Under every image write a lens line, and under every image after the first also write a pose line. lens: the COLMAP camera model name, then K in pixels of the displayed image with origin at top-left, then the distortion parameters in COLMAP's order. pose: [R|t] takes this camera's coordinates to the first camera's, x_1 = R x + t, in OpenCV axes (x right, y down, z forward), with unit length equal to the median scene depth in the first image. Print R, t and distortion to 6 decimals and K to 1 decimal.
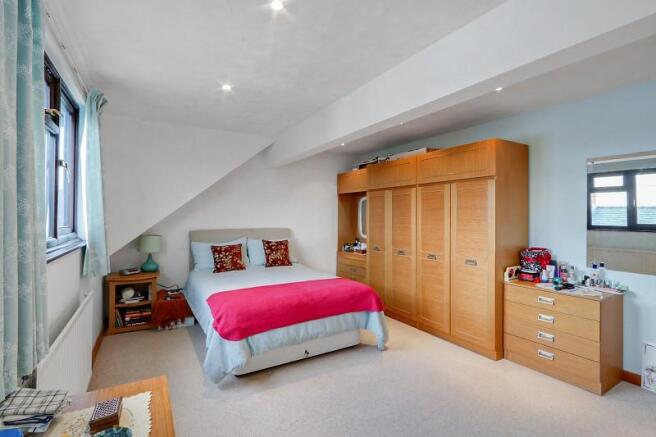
lens RADIAL K [[307.8, 0, 328.0], [0, 307.8, 218.5], [0, 0, 1]] dist [-0.027387, 0.000238]
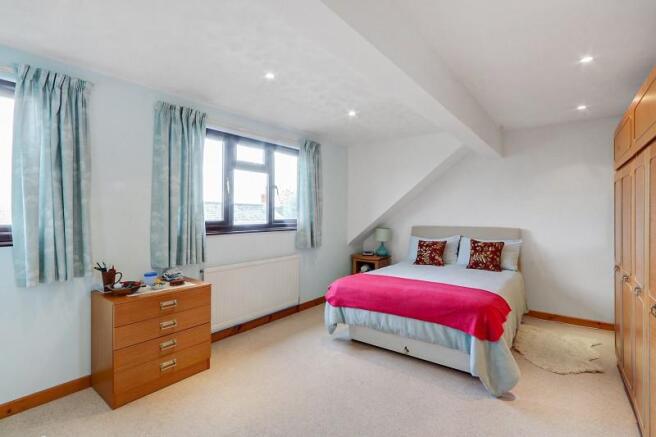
lens RADIAL K [[307.8, 0, 328.0], [0, 307.8, 218.5], [0, 0, 1]] dist [-0.027387, 0.000238]
pose [[0.353668, 0.008844, -0.935329, 0.769024], [-0.005394, 0.999958, 0.007415, 0.003493], [0.935355, 0.002423, 0.353701, 0.403869]]
